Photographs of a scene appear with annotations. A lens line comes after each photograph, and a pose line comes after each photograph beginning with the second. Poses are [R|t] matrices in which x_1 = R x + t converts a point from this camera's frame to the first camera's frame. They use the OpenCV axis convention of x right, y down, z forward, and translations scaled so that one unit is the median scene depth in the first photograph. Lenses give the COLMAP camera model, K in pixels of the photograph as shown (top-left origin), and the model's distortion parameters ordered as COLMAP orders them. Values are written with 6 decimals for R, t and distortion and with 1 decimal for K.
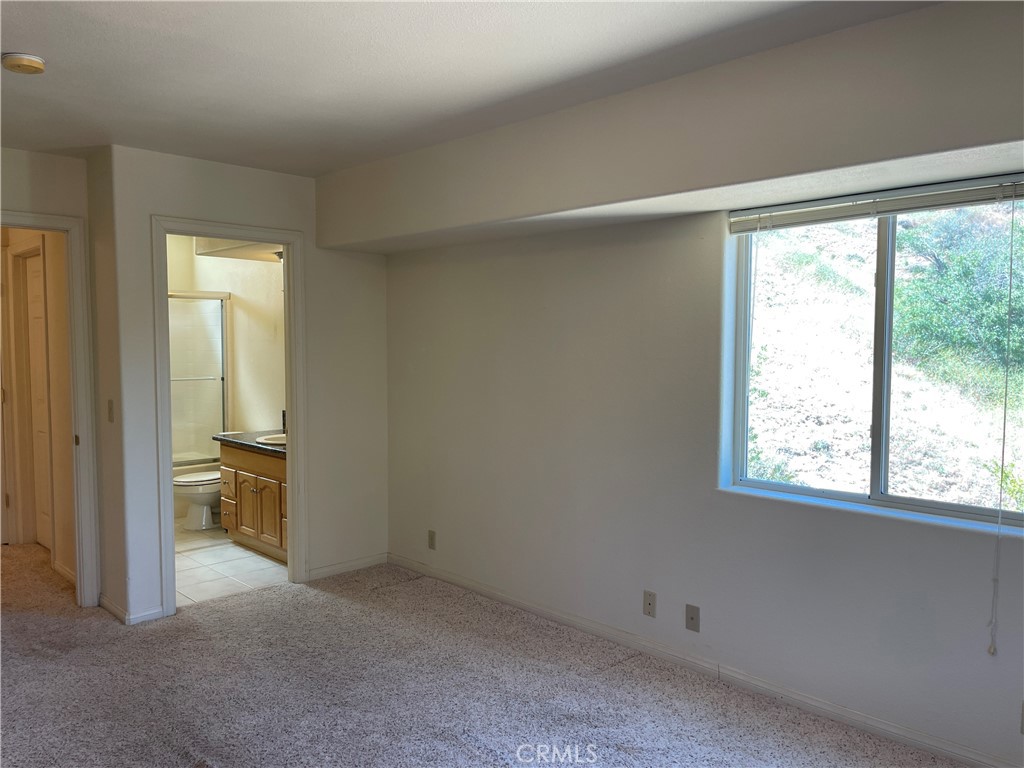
lens RADIAL K [[792.0, 0, 509.6], [0, 792.0, 387.3], [0, 0, 1]] dist [0.037184, -0.042719]
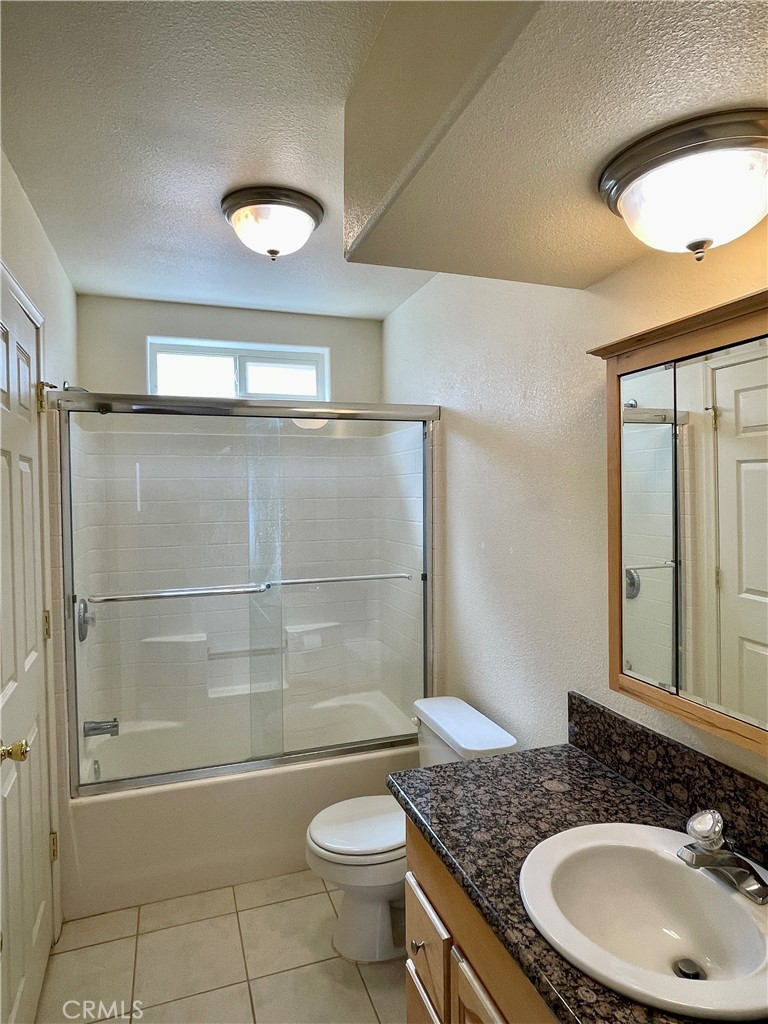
lens RADIAL K [[597.6, 0, 386.0], [0, 597.6, 506.7], [0, 0, 1]] dist [-0.024307, 0.005002]
pose [[0.912623, -0.008173, -0.408720, -0.254324], [-0.011792, 0.998858, -0.046304, -0.042118], [0.408631, 0.047078, 0.911485, 0.717795]]
